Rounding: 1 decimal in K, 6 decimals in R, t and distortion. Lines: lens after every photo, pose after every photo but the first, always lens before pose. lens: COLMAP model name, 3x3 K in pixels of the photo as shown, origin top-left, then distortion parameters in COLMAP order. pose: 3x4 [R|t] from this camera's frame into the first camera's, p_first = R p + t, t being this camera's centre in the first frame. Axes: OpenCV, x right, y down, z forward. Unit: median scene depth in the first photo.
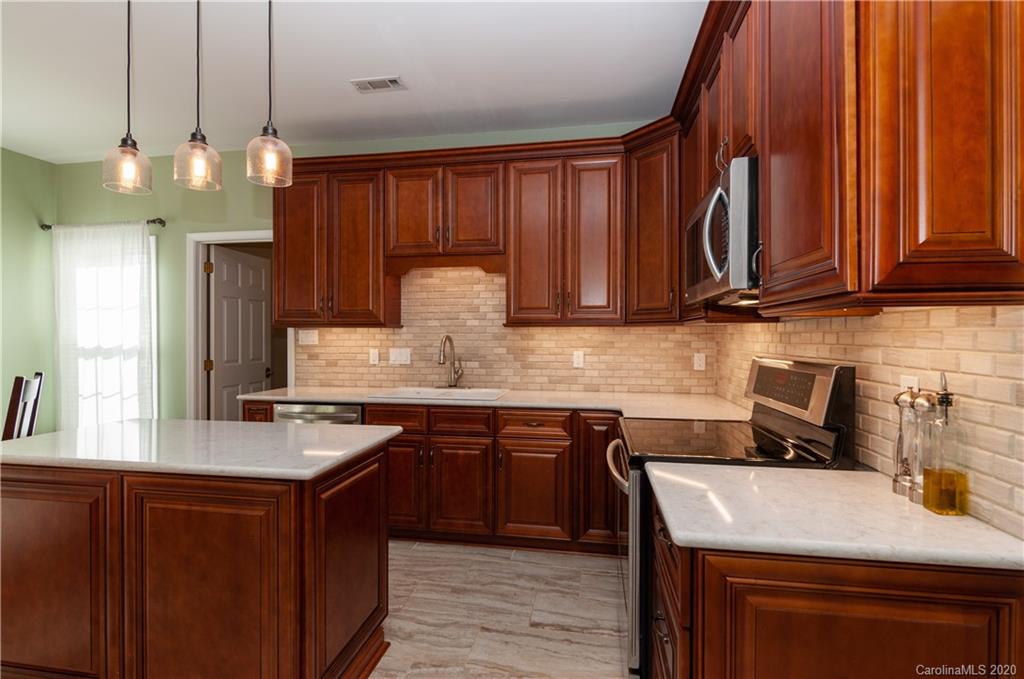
lens RADIAL K [[491.1, 0, 508.6], [0, 491.1, 335.2], [0, 0, 1]] dist [0.003359, -0.000479]
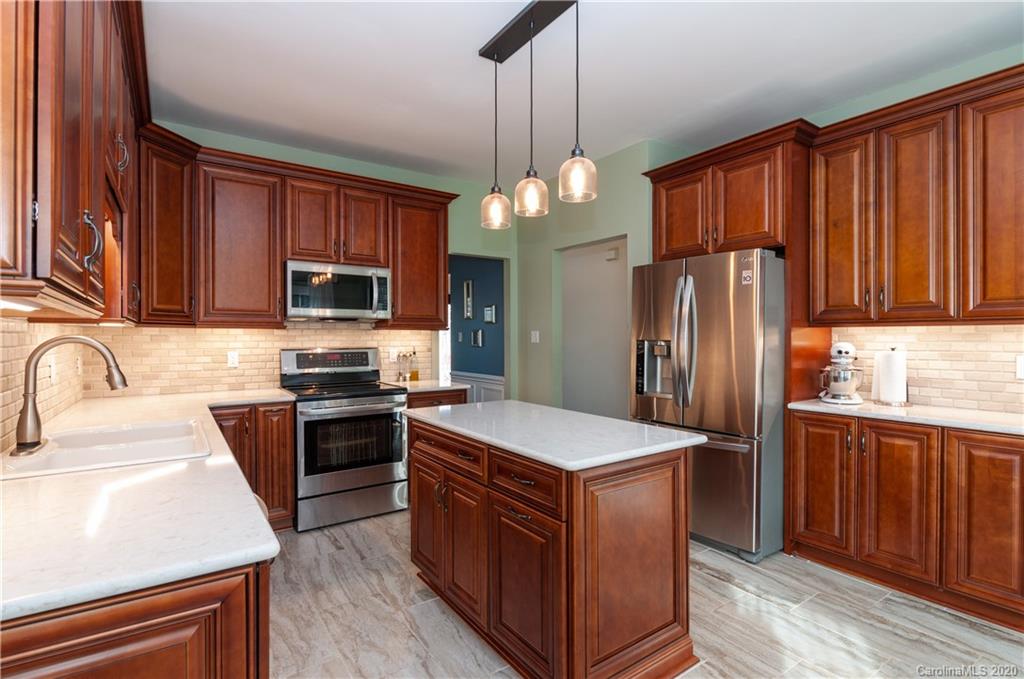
lens RADIAL K [[498.7, 0, 504.4], [0, 498.7, 336.4], [0, 0, 1]] dist [0.002428, -0.000035]
pose [[-0.704261, 0.002378, 0.709937, -0.821137], [0.002476, 0.999997, -0.000892, -0.000222], [-0.709937, 0.001130, -0.704264, 1.078969]]
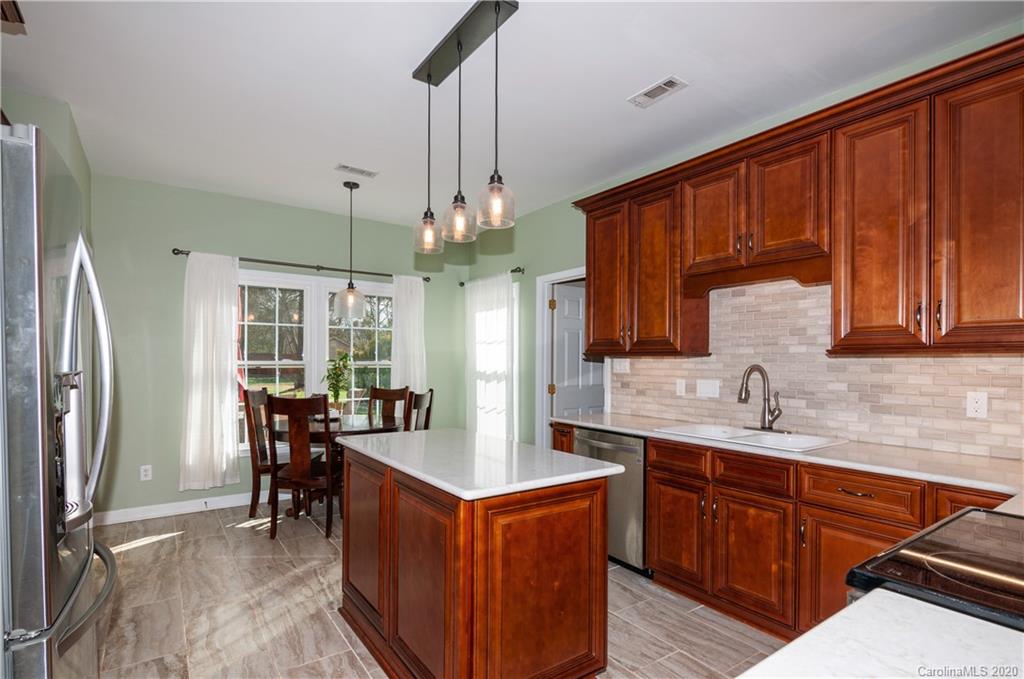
lens RADIAL K [[500.3, 0, 507.3], [0, 500.3, 360.2], [0, 0, 1]] dist [-0.001768, -0.001137]
pose [[0.703509, 0.002282, -0.710683, 0.181259], [-0.006517, 0.999974, -0.003241, -0.002711], [0.710656, 0.006912, 0.703505, 0.128192]]
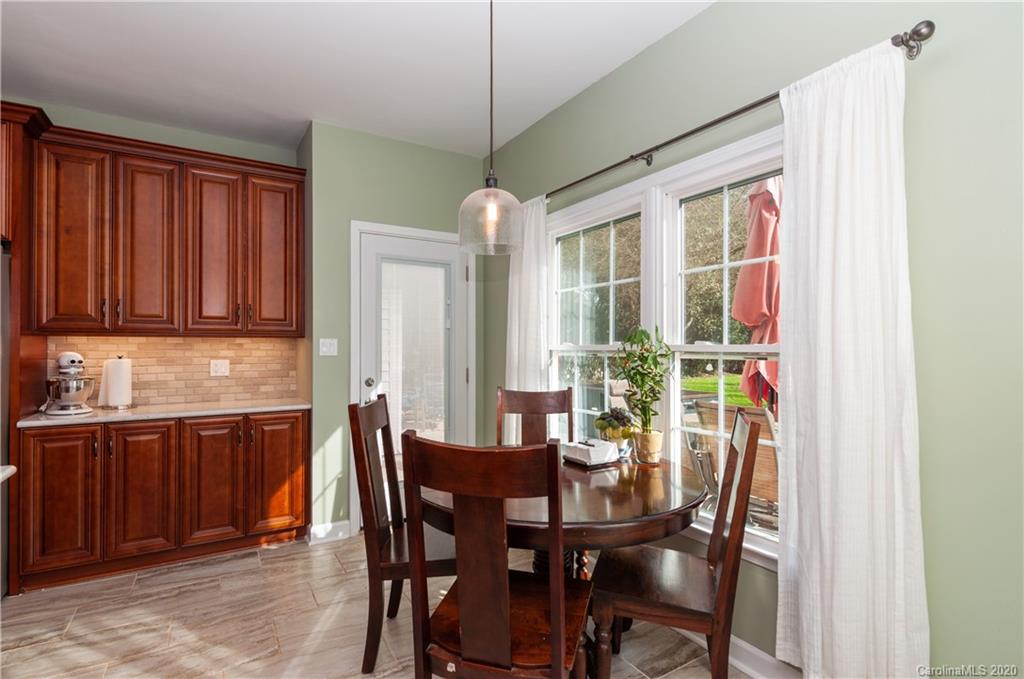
lens RADIAL K [[498.7, 0, 504.4], [0, 498.7, 336.4], [0, 0, 1]] dist [0.002428, -0.000035]
pose [[-0.752450, -0.011734, -0.658544, -0.605536], [0.001231, 0.999815, -0.019221, 0.002090], [0.658648, -0.015273, -0.752296, 1.184067]]
